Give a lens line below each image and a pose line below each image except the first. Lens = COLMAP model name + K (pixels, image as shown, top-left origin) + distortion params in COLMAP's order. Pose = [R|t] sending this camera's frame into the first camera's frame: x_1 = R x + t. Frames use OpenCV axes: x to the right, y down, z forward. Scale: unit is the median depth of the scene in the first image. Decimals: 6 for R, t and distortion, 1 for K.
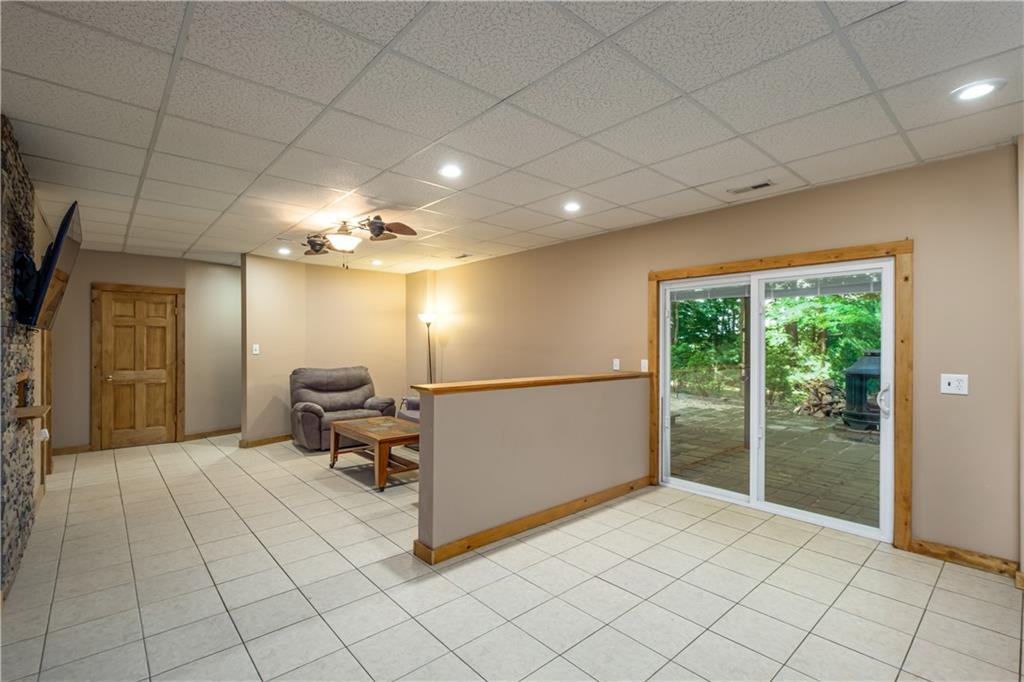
lens RADIAL K [[451.3, 0, 513.9], [0, 451.3, 343.5], [0, 0, 1]] dist [0.000369, 0.000189]
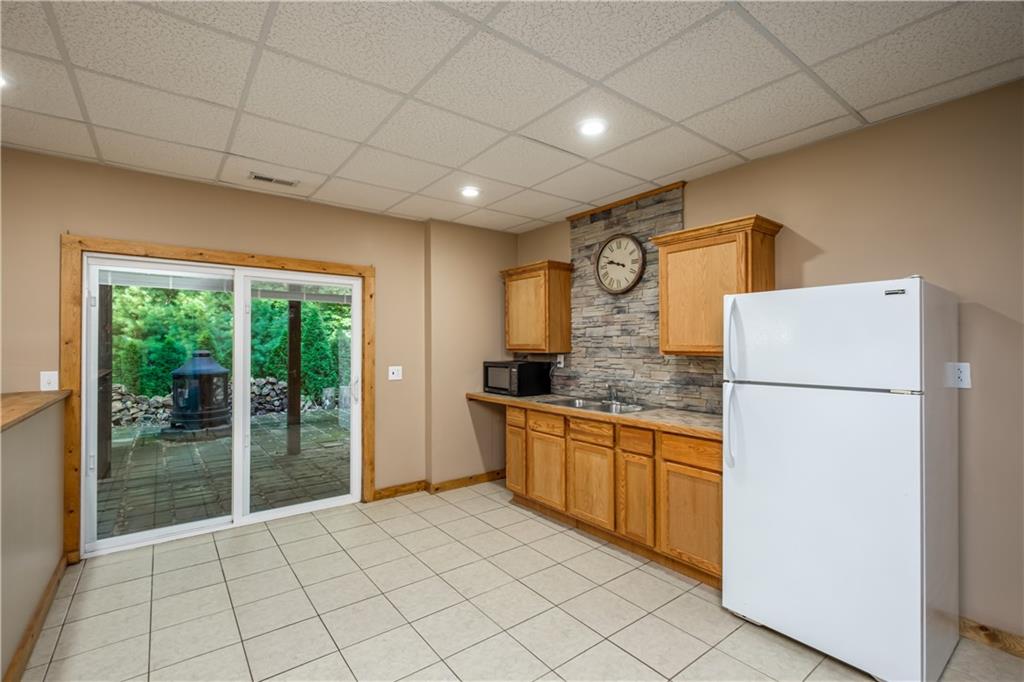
lens RADIAL K [[451.3, 0, 513.9], [0, 451.3, 343.5], [0, 0, 1]] dist [0.000369, 0.000189]
pose [[0.096397, 0.000866, 0.995343, -1.701429], [-0.001557, 0.999999, -0.000720, -0.019352], [-0.995342, -0.001481, 0.096398, 1.919190]]
